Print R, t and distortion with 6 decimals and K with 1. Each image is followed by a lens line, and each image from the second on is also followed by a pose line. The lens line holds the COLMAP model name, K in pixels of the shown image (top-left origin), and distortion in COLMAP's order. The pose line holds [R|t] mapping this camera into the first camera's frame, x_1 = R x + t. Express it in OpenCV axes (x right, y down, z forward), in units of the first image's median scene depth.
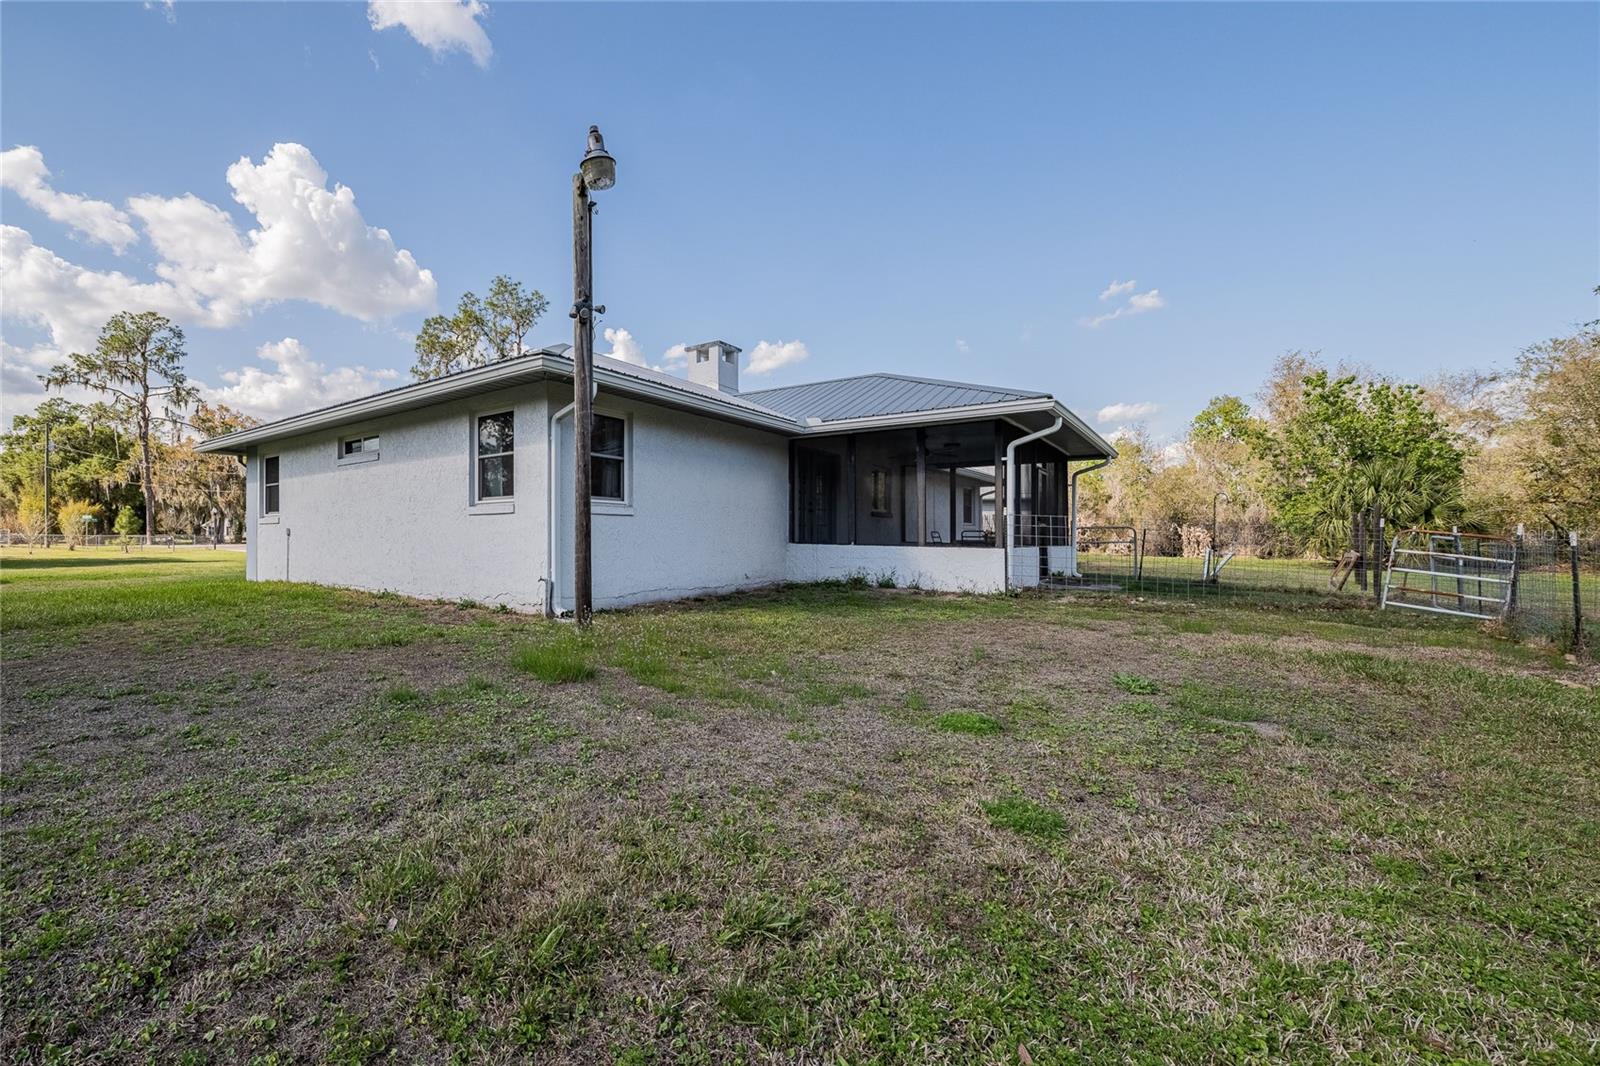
lens RADIAL K [[515.2, 0, 798.4], [0, 515.2, 534.2], [0, 0, 1]] dist [-0.001907, -0.000049]
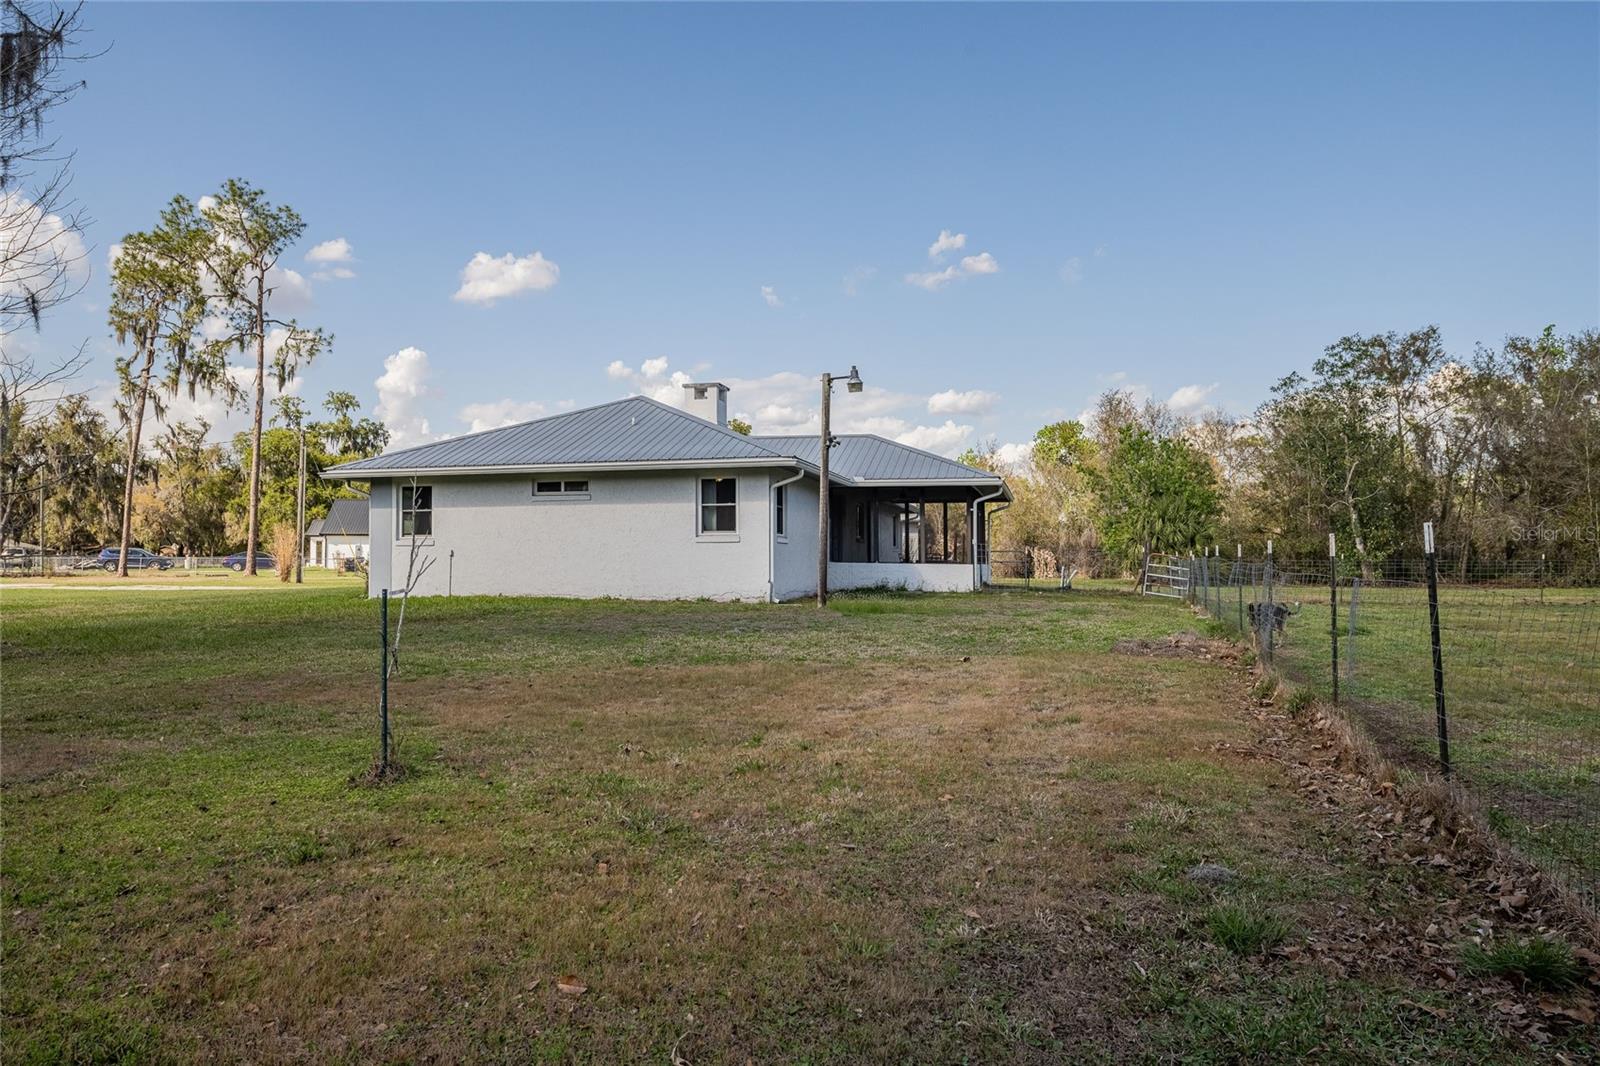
lens RADIAL K [[1048.2, 0, 800.5], [0, 1048.2, 534.8], [0, 0, 1]] dist [-0.005282, 0.000371]
pose [[0.895310, 0.010500, 0.445320, -0.777863], [-0.000829, 0.999760, -0.021906, 0.003503], [-0.445443, 0.019243, 0.895103, -0.861341]]
